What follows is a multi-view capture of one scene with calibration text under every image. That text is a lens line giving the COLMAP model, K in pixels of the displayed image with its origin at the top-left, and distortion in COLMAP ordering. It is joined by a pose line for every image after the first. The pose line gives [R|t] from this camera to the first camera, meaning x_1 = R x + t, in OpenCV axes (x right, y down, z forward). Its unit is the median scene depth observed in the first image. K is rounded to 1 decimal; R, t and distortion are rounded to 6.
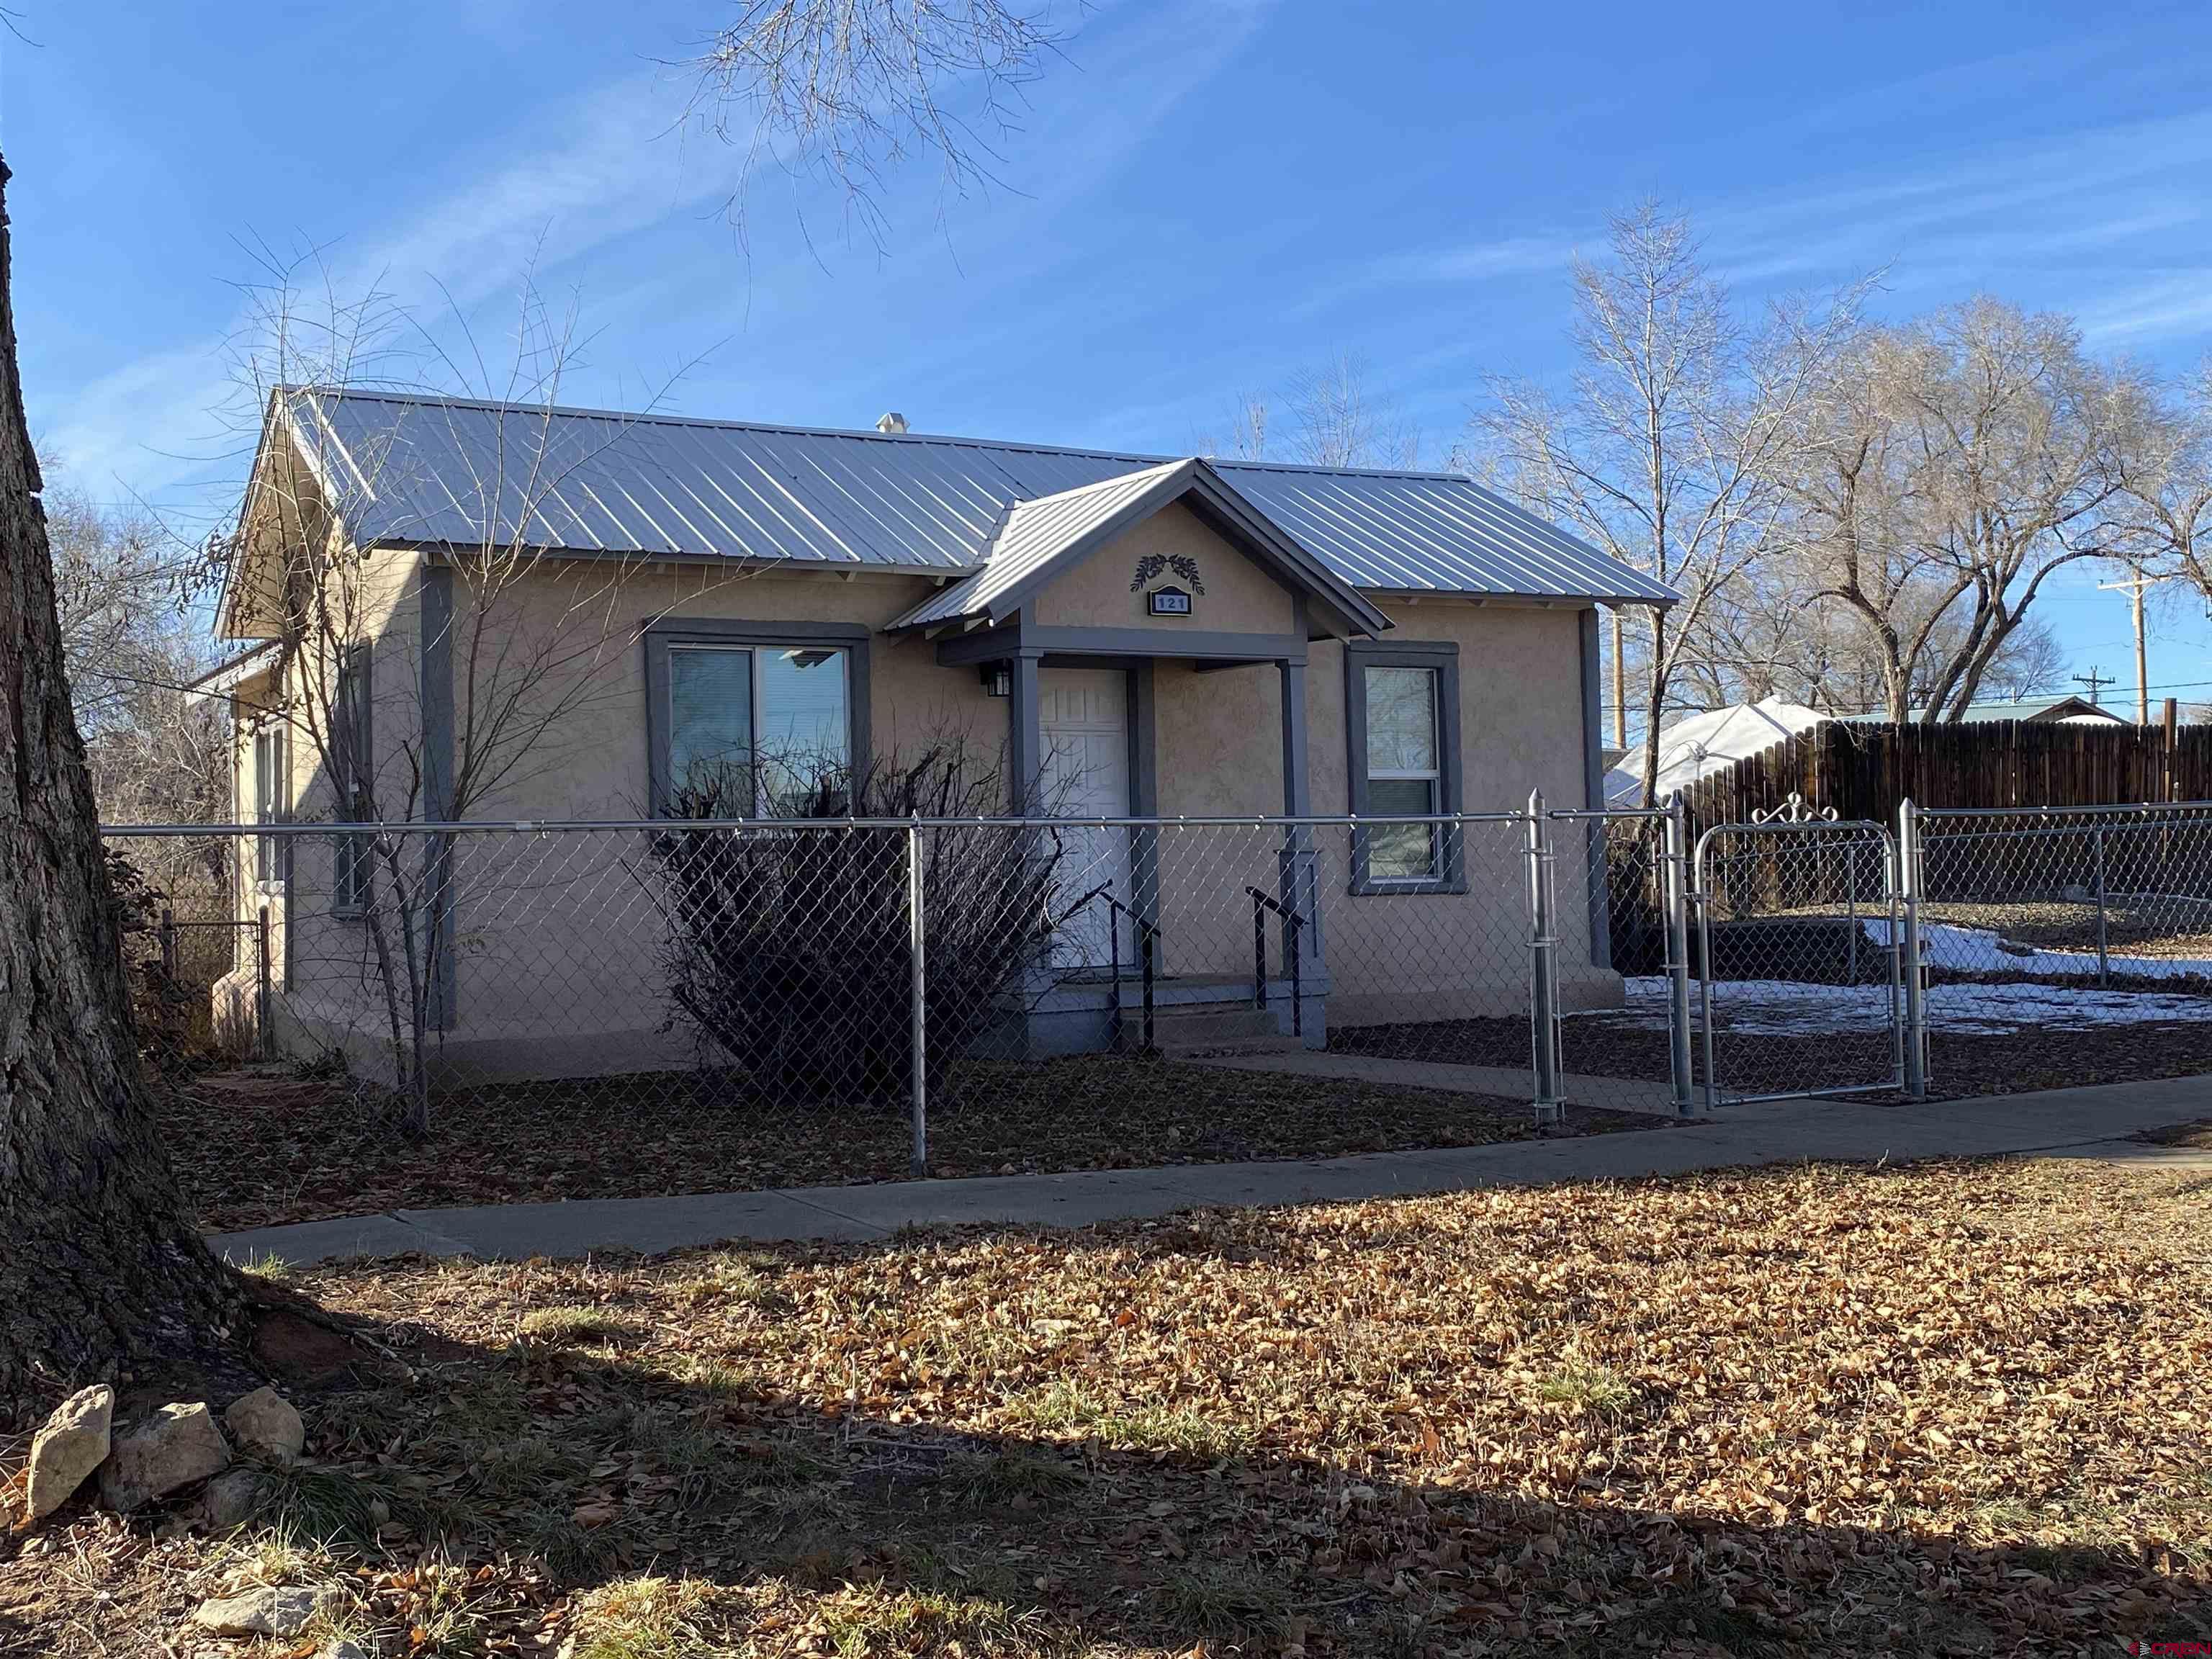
lens RADIAL K [[2390.1, 0, 1107.8], [0, 2390.1, 833.0], [0, 0, 1]] dist [0.160078, 0.003193]
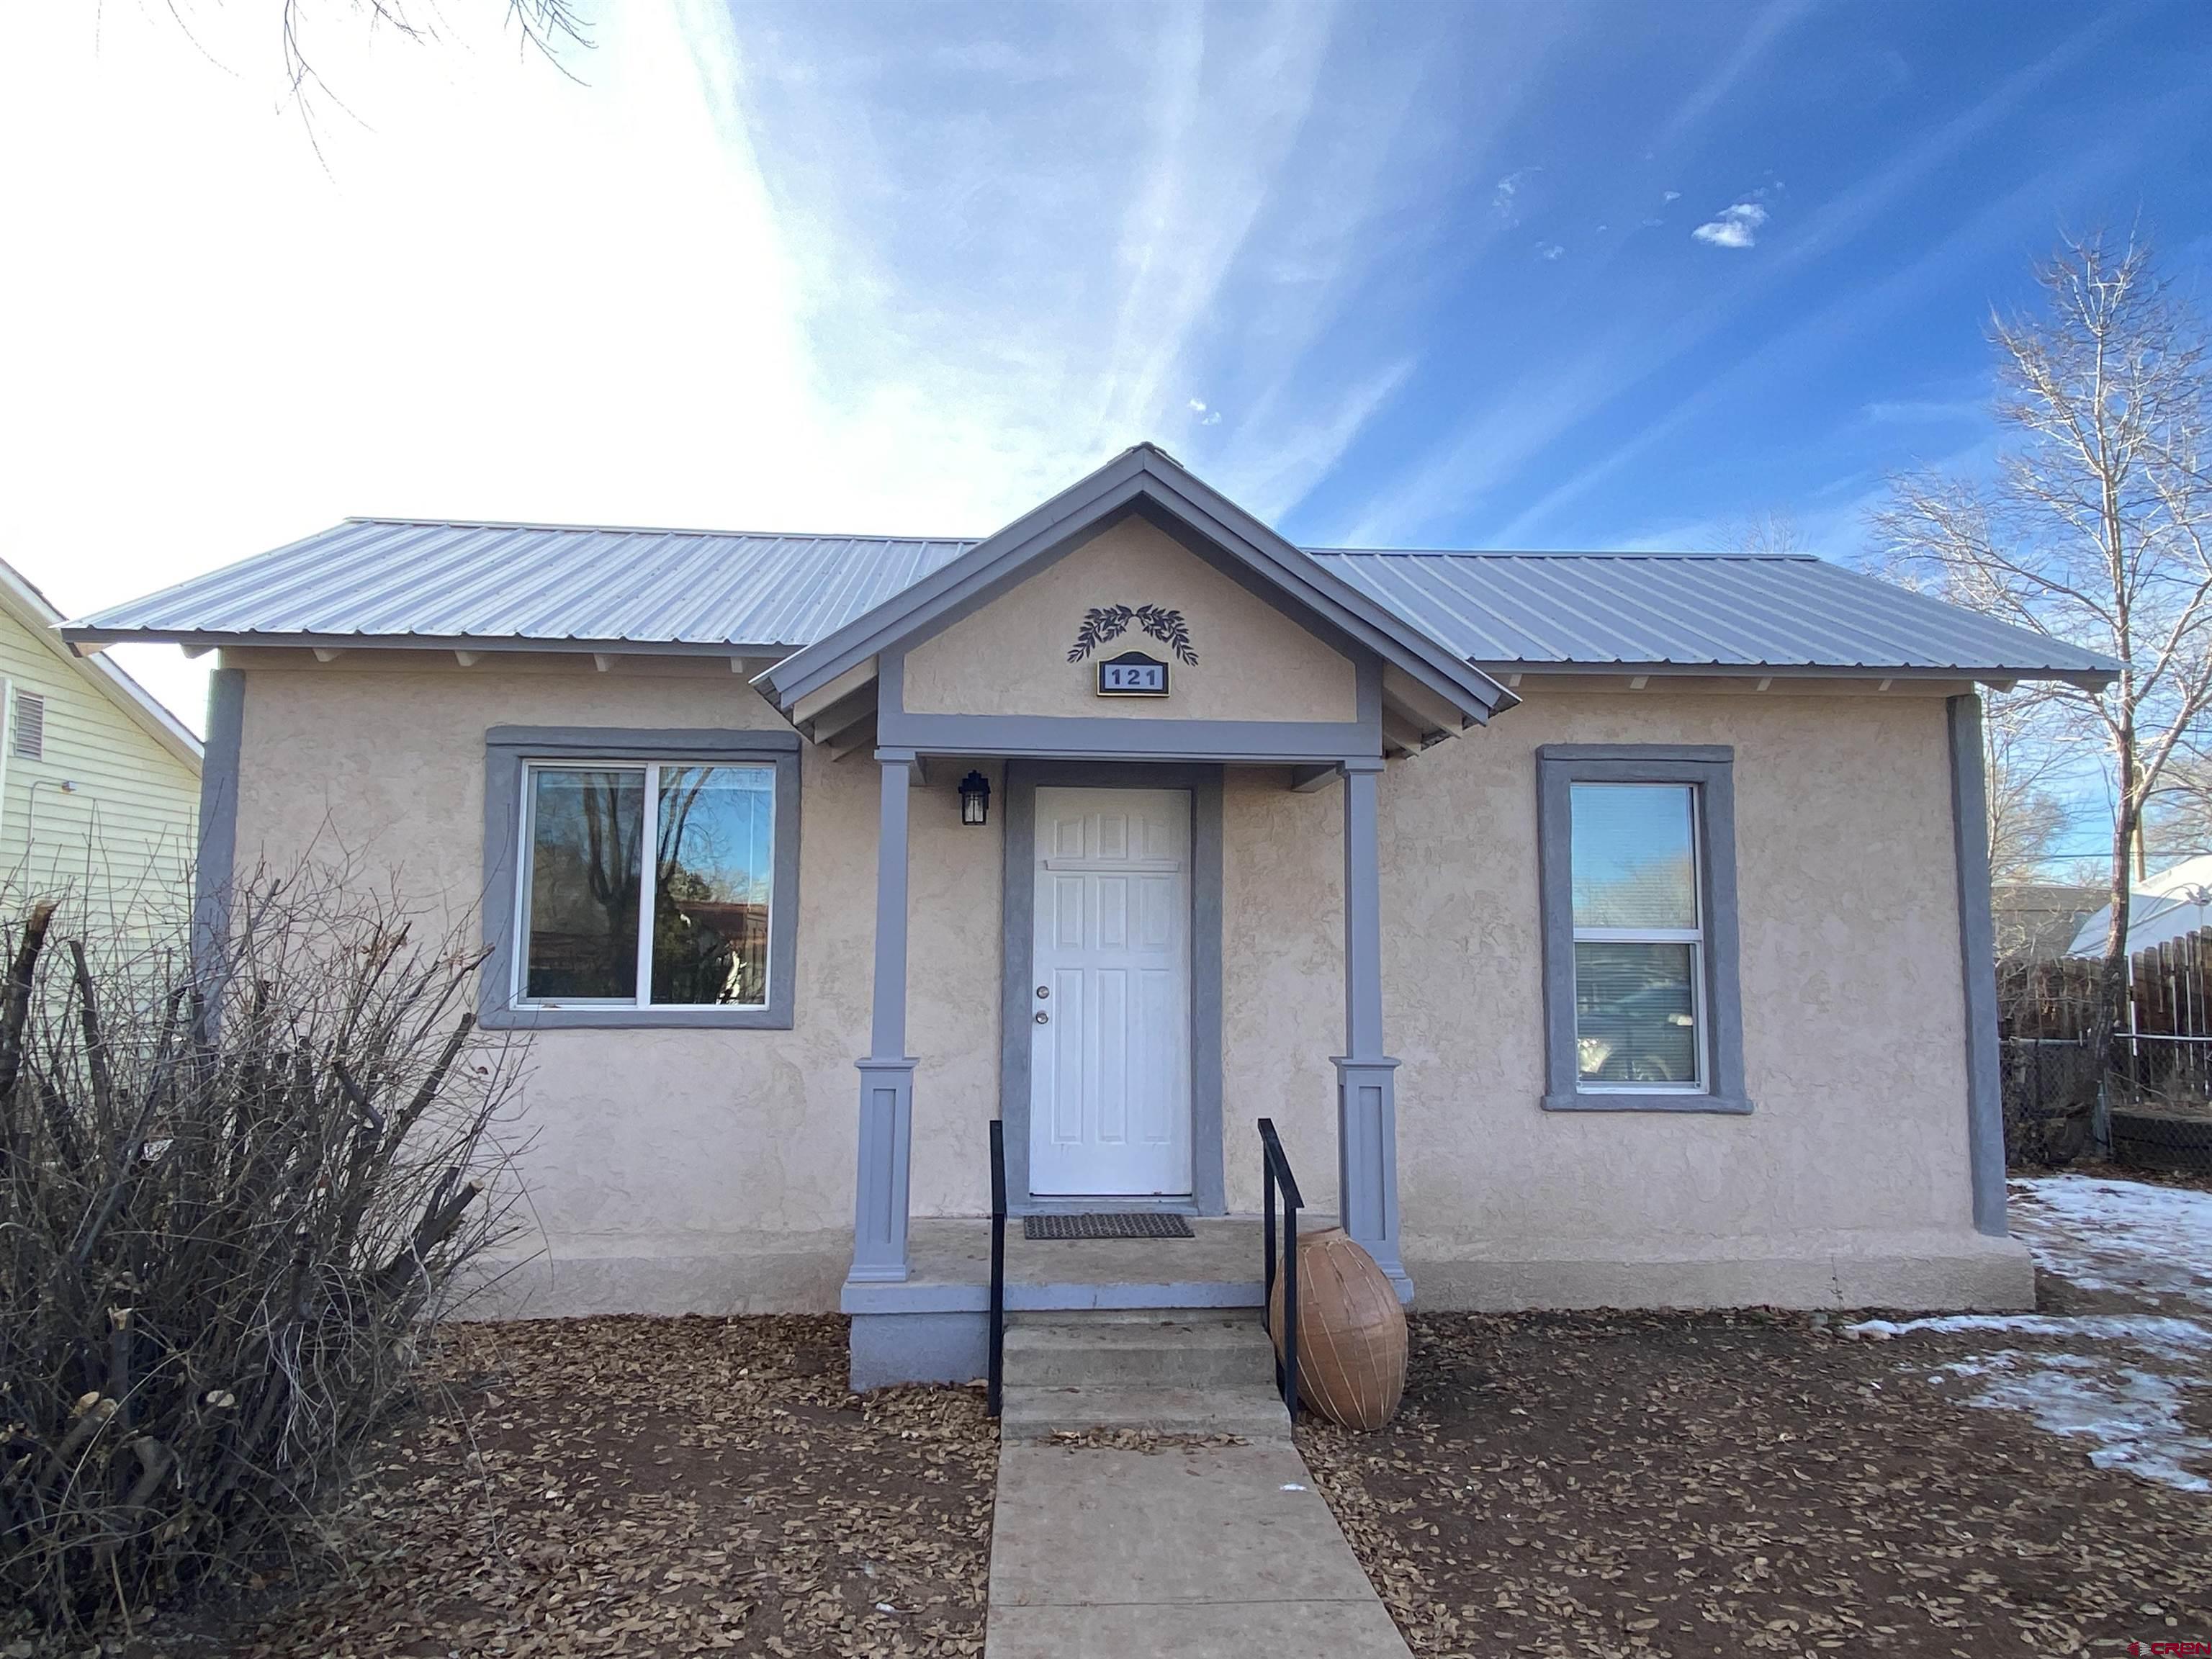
lens RADIAL K [[1375.7, 0, 1104.7], [0, 1375.7, 830.4], [0, 0, 1]] dist [0.058037, -0.000886]
pose [[0.910140, -0.010653, -0.414163, 0.166166], [-0.017873, 0.997729, -0.064941, -0.028635], [0.413915, 0.066508, 0.907883, 0.630107]]
